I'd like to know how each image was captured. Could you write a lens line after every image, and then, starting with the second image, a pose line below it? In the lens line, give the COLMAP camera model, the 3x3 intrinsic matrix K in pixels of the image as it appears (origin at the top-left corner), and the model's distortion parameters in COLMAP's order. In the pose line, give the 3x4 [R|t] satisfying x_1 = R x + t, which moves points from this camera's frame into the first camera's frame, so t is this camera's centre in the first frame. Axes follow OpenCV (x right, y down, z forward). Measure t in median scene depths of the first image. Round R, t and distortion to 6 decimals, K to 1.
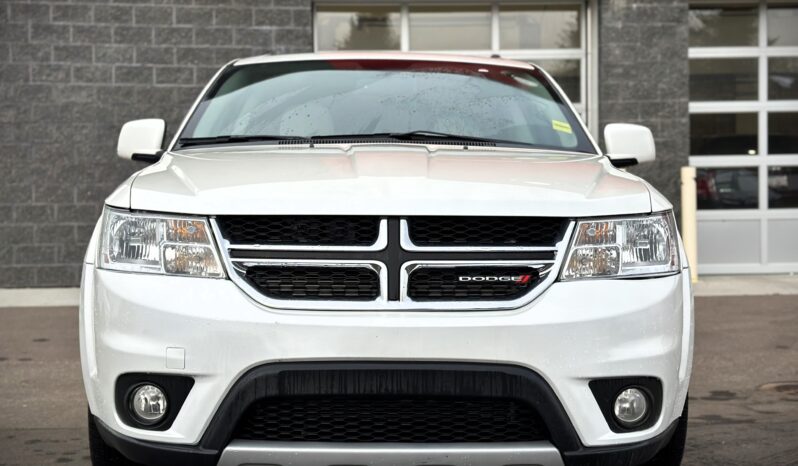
lens RADIAL K [[1121.6, 0, 399.0], [0, 1121.6, 233.0], [0, 0, 1]] dist [0.150415, -0.072066]
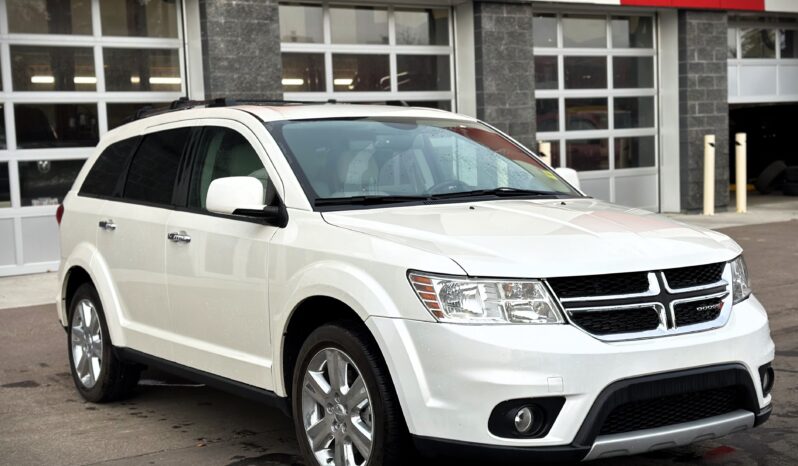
lens RADIAL K [[1202.0, 0, 390.6], [0, 1202.0, 234.3], [0, 0, 1]] dist [0.151254, -0.042141]
pose [[0.831670, -0.061237, 0.551883, -0.310135], [0.035184, 0.997715, 0.057686, -0.044015], [-0.554154, -0.028558, 0.831924, -0.031002]]
